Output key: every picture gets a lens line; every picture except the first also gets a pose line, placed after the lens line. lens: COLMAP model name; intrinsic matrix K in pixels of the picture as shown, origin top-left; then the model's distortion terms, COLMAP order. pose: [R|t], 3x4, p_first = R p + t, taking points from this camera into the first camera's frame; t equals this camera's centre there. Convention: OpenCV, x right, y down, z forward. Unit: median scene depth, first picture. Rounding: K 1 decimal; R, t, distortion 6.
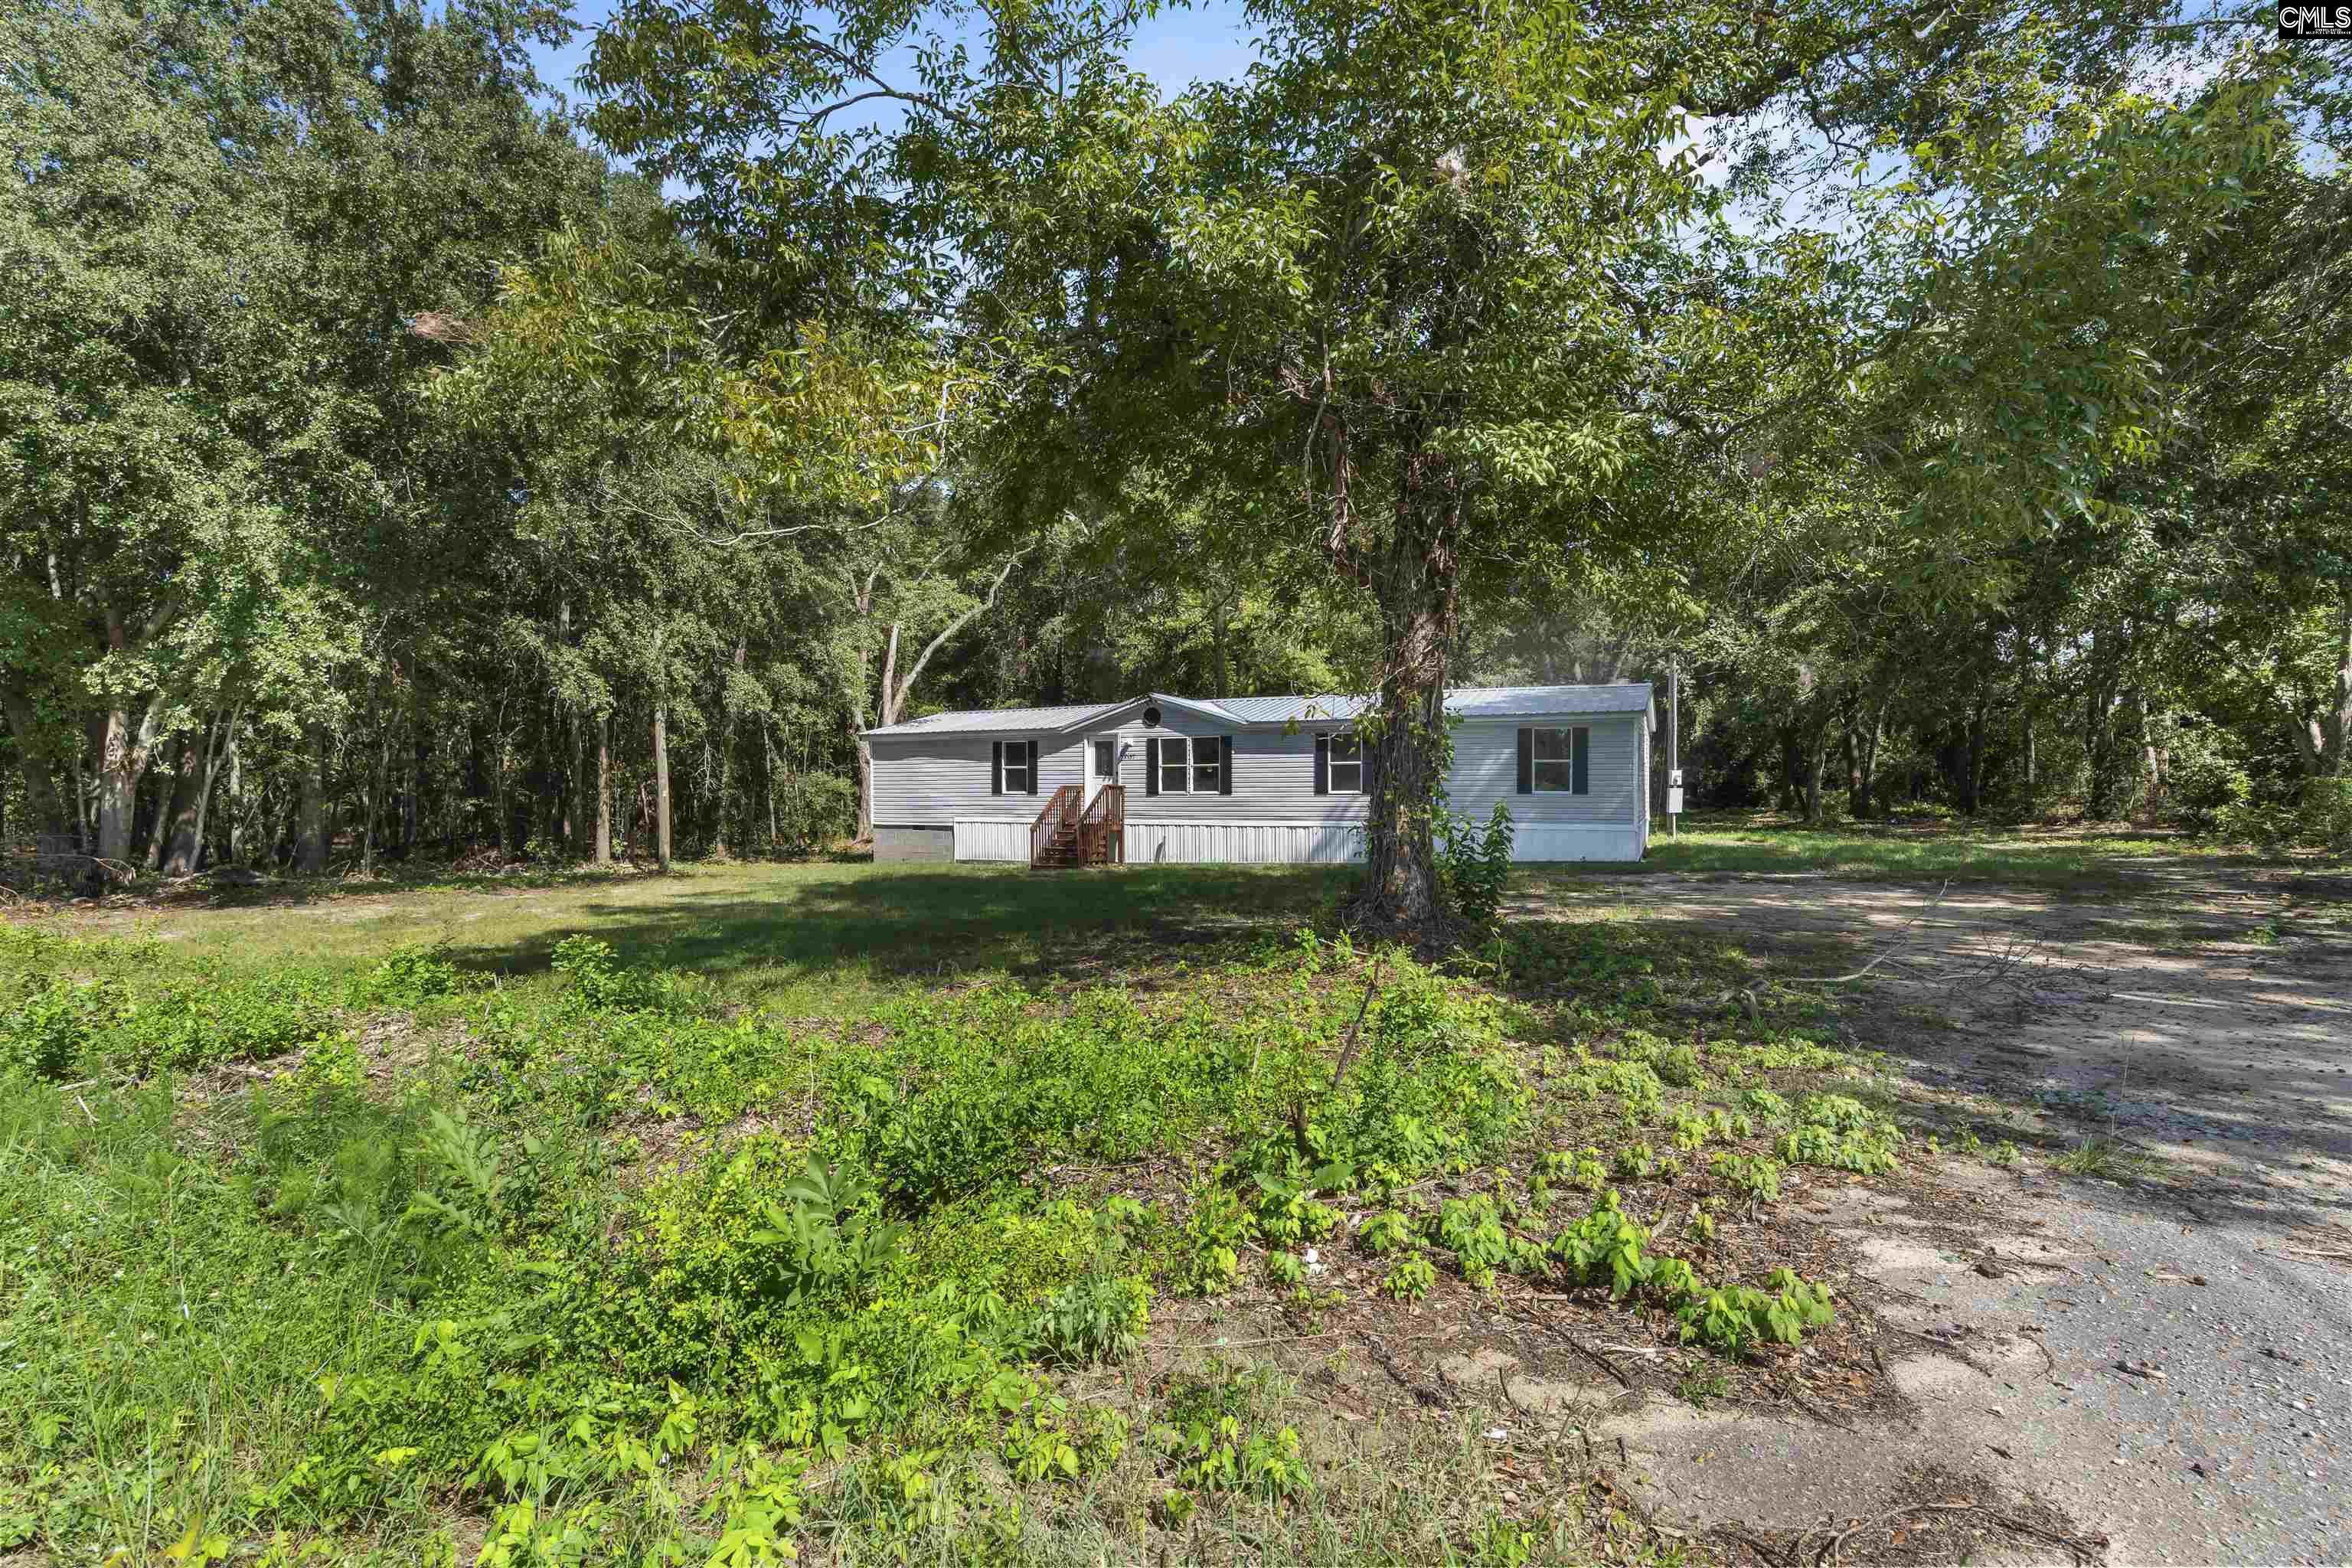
lens RADIAL K [[1090.4, 0, 1174.7], [0, 1090.4, 790.9], [0, 0, 1]] dist [-0.005854, 0.001142]
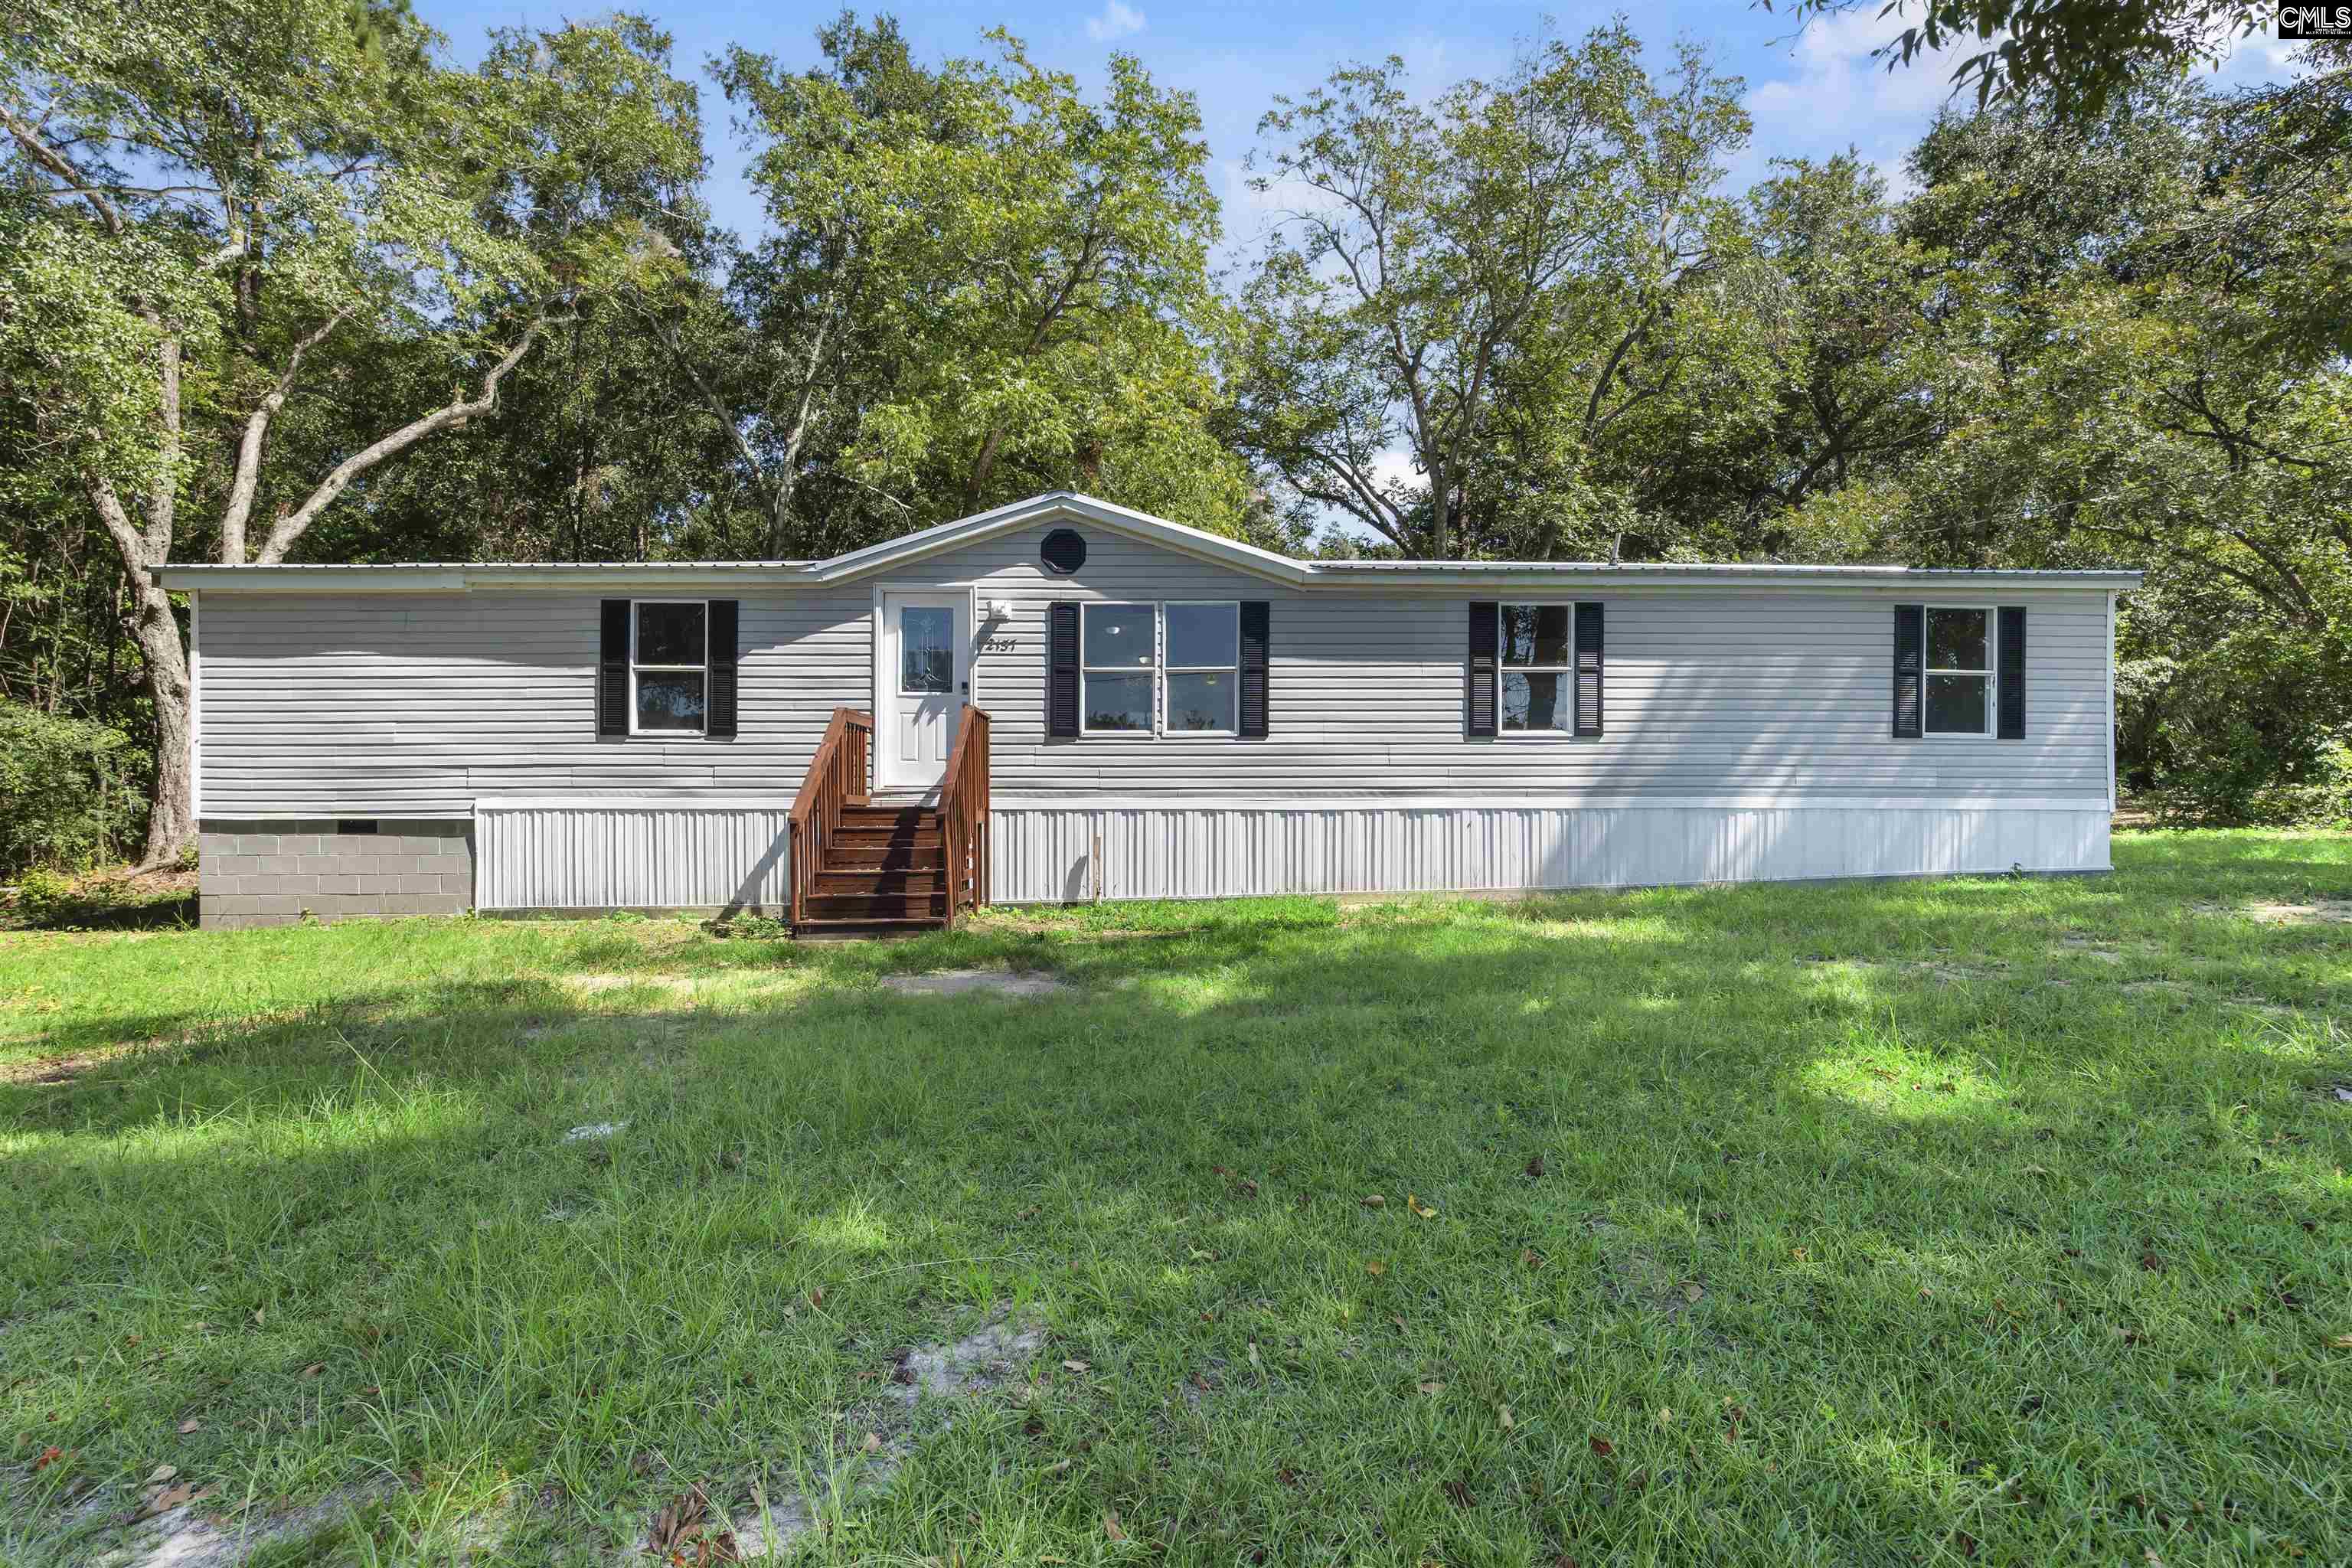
lens RADIAL K [[1090.4, 0, 1163.1], [0, 1090.4, 801.4], [0, 0, 1]] dist [-0.005854, 0.001142]
pose [[0.895425, 0.002217, 0.445207, -0.167299], [-0.001001, 0.999995, -0.002965, 0.027676], [-0.445212, 0.002210, 0.895423, 0.596329]]
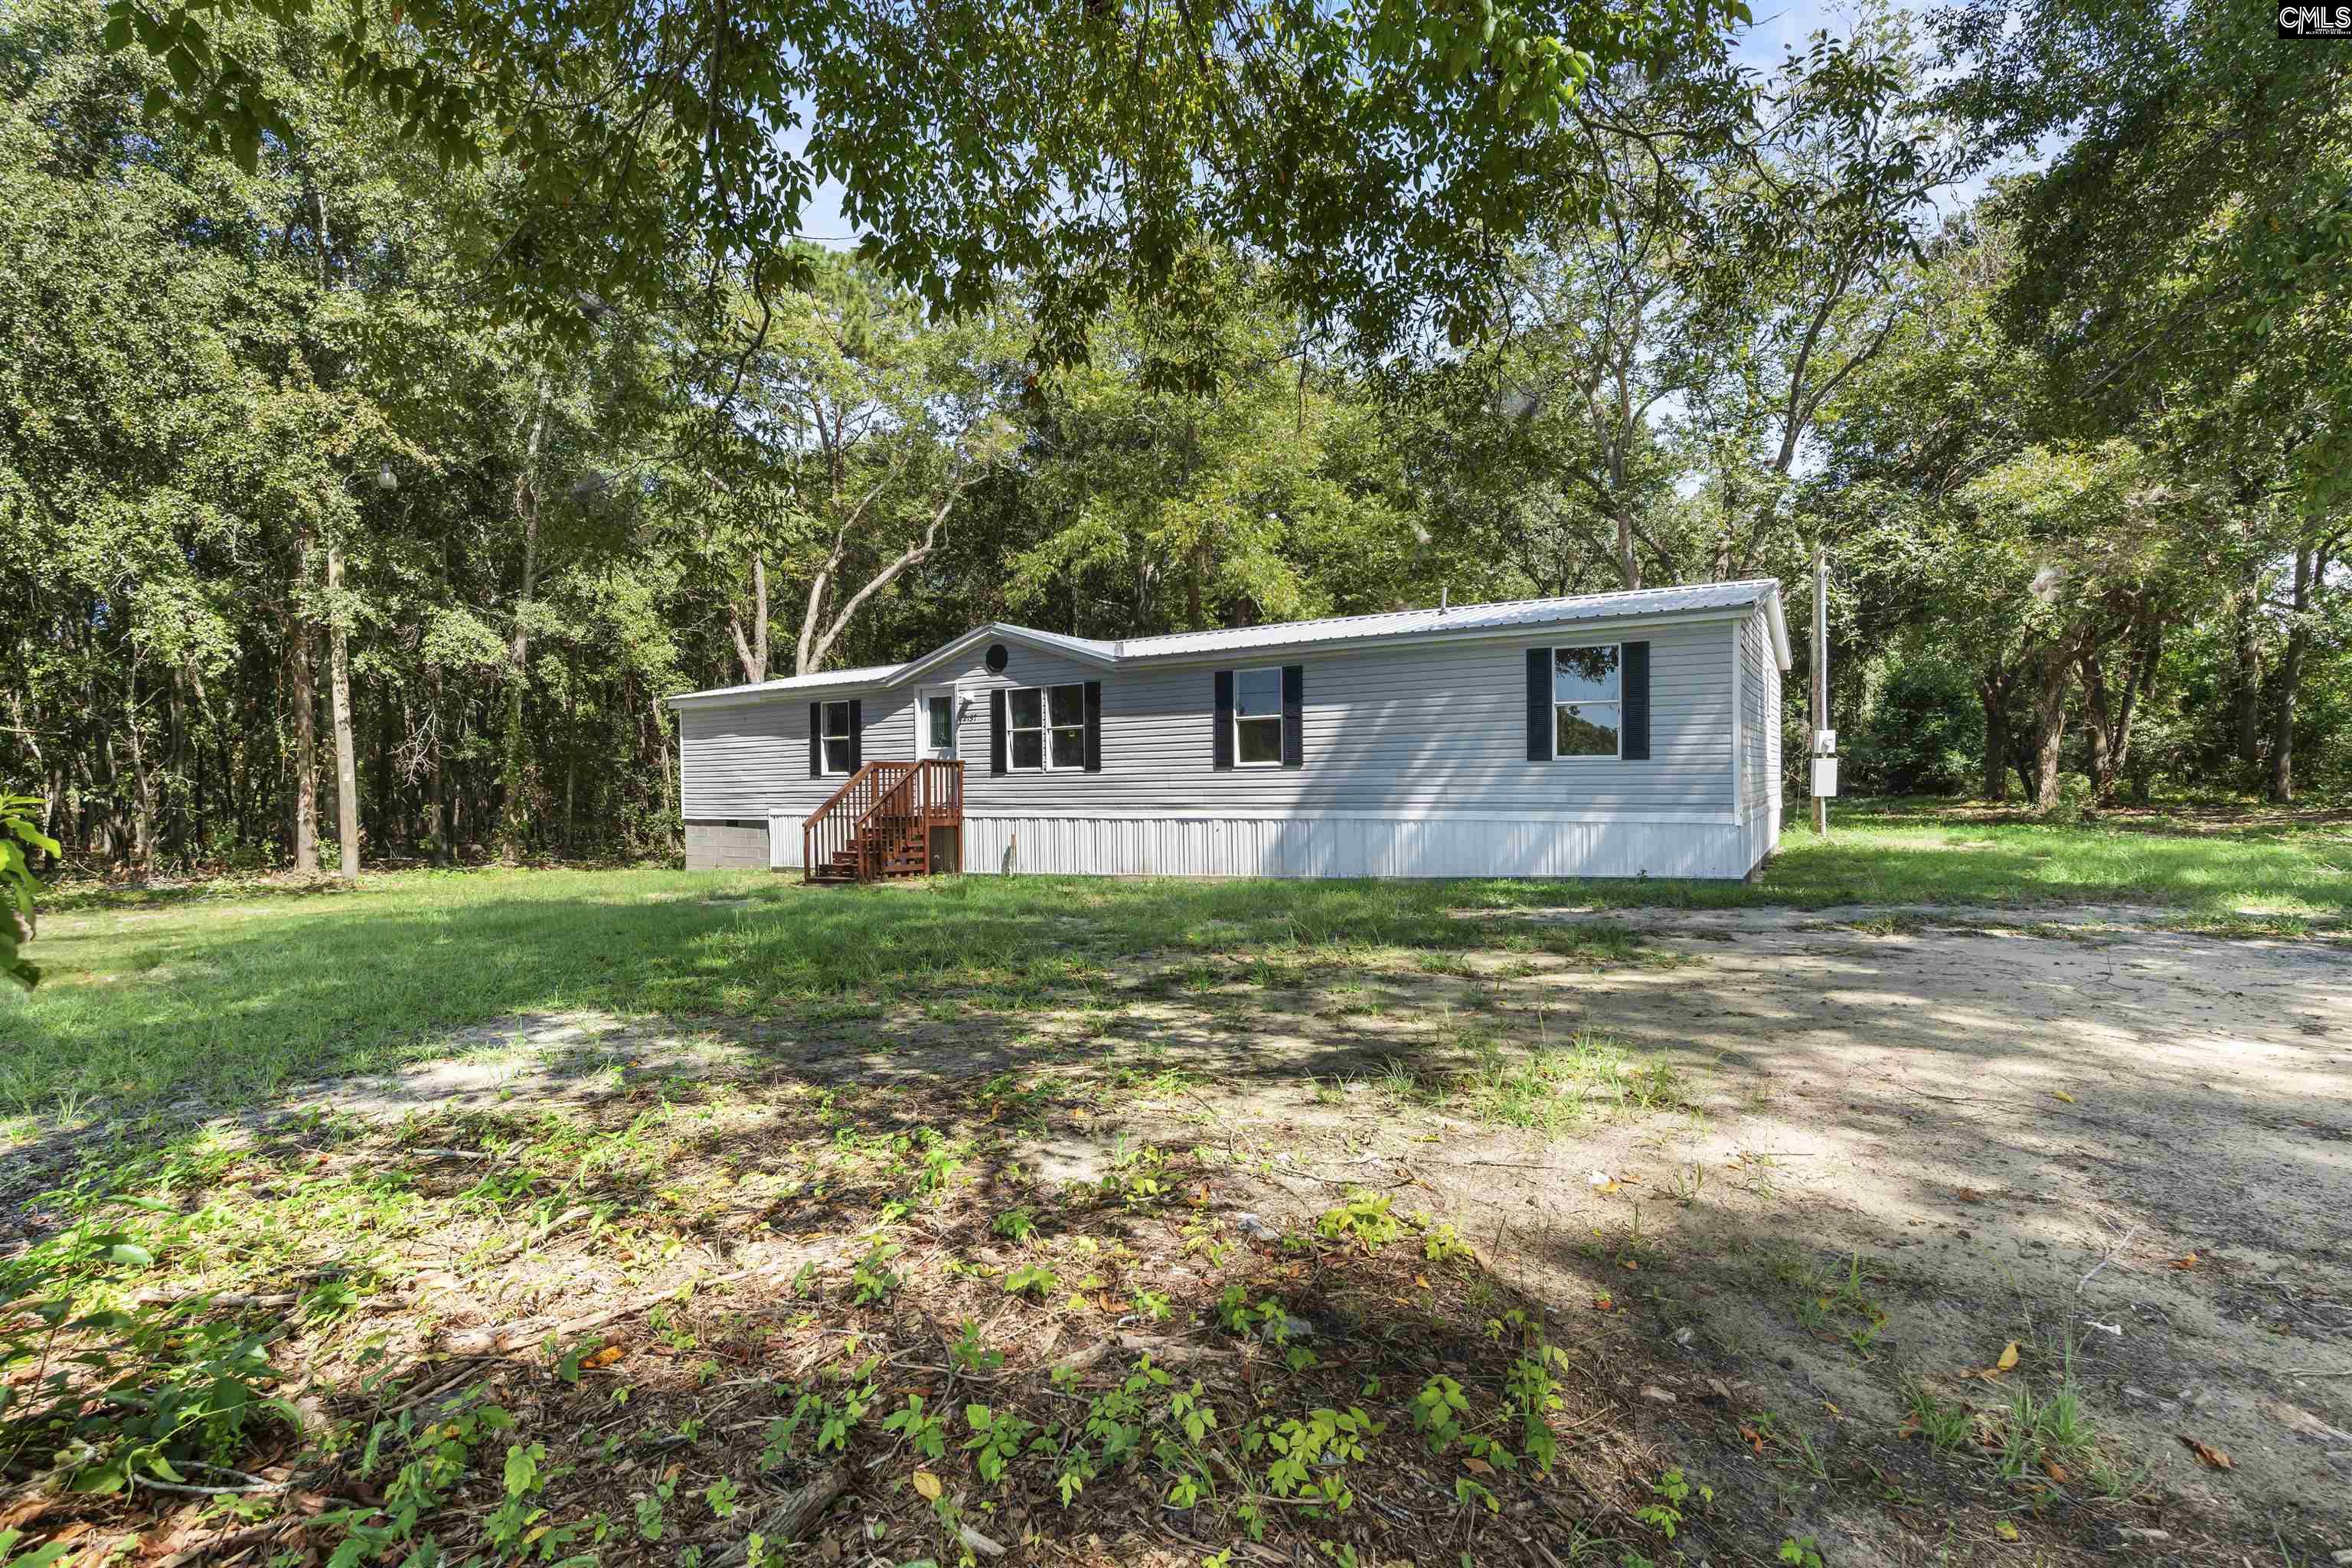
lens RADIAL K [[1090.4, 0, 1176.6], [0, 1090.4, 789.0], [0, 0, 1]] dist [-0.005854, 0.001142]
pose [[0.992646, -0.007097, -0.120846, 0.166522], [0.006998, 0.999975, -0.001247, 0.014221], [0.120852, 0.000392, 0.992671, 0.333862]]
